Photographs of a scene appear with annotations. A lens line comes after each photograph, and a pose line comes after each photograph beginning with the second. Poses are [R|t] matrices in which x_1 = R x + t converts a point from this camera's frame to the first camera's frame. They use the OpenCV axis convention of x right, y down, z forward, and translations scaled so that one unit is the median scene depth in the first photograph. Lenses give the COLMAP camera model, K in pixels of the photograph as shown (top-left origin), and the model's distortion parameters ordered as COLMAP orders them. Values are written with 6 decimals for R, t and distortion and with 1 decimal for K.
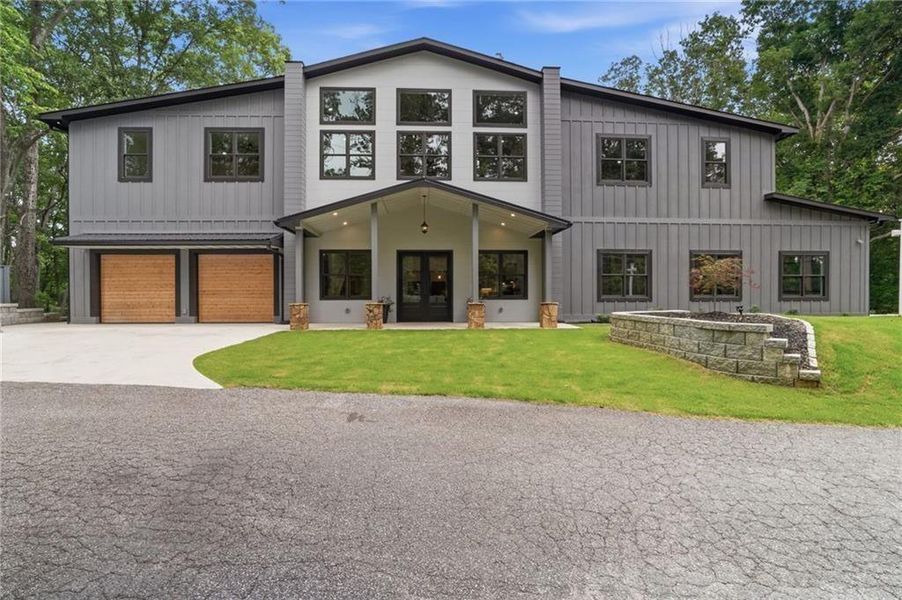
lens RADIAL K [[430.9, 0, 449.3], [0, 430.9, 303.6], [0, 0, 1]] dist [-0.081978, 0.031667]
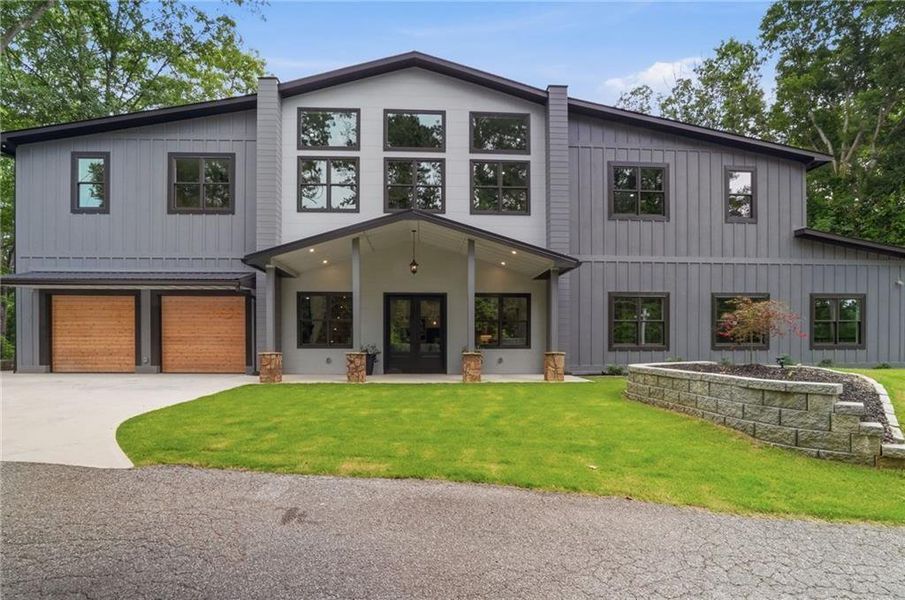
lens RADIAL K [[446.5, 0, 450.2], [0, 446.5, 350.9], [0, 0, 1]] dist [-0.059952, 0.014805]
pose [[0.999994, 0.001481, 0.003279, 0.012968], [-0.001498, 0.999986, 0.005135, -0.006132], [-0.003271, -0.005140, 0.999981, 0.072311]]
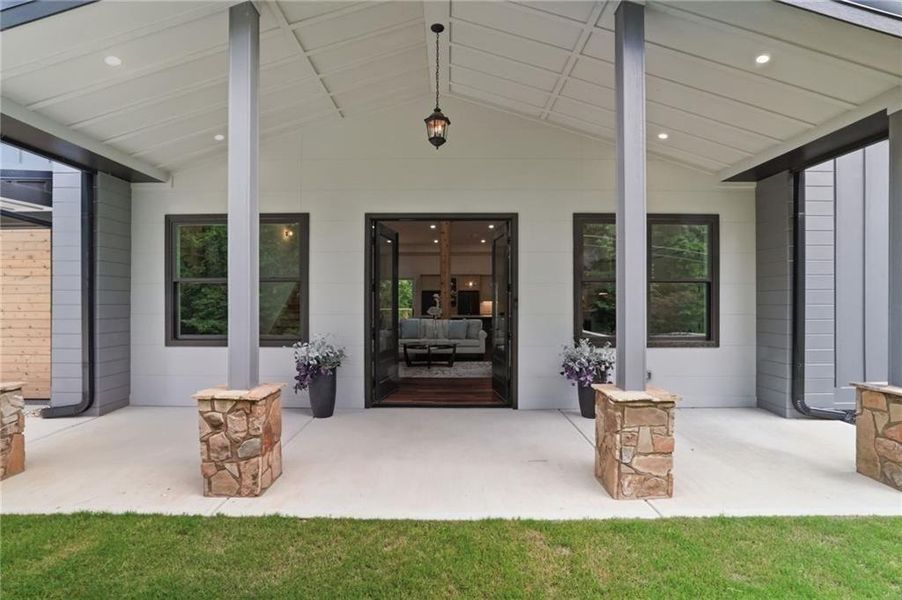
lens RADIAL K [[425.8, 0, 452.0], [0, 425.8, 306.3], [0, 0, 1]] dist [-0.025963, 0.000372]
pose [[0.998620, 0.003573, -0.052390, -0.028624], [-0.003829, 0.999981, -0.004793, -0.043138], [0.052372, 0.004987, 0.998615, 0.642795]]
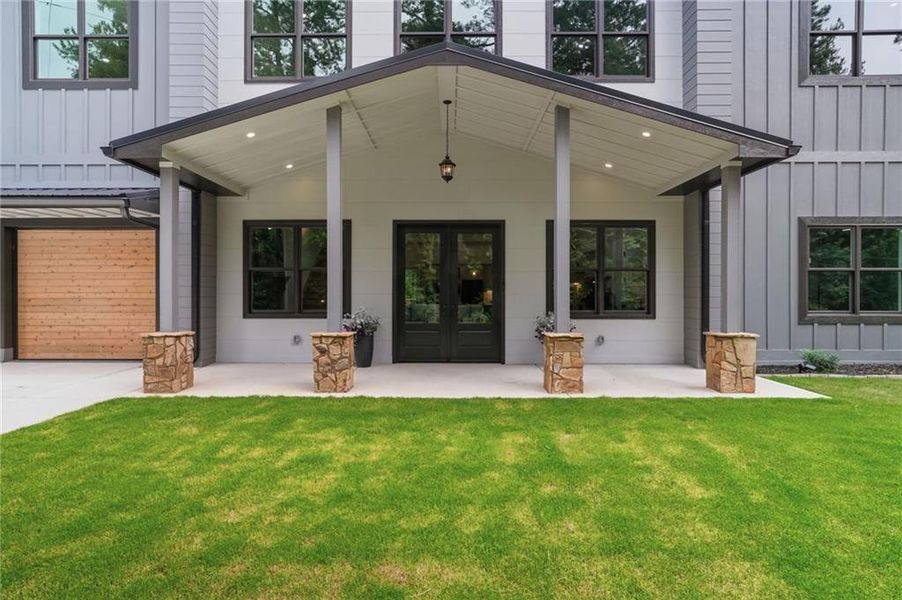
lens RADIAL K [[506.7, 0, 451.0], [0, 506.7, 300.0], [0, 0, 1]] dist [-0.025862, 0.000393]
pose [[0.998180, 0.004281, -0.060149, -0.018514], [-0.004678, 0.999968, -0.006458, -0.027278], [0.060120, 0.006728, 0.998168, 0.414742]]
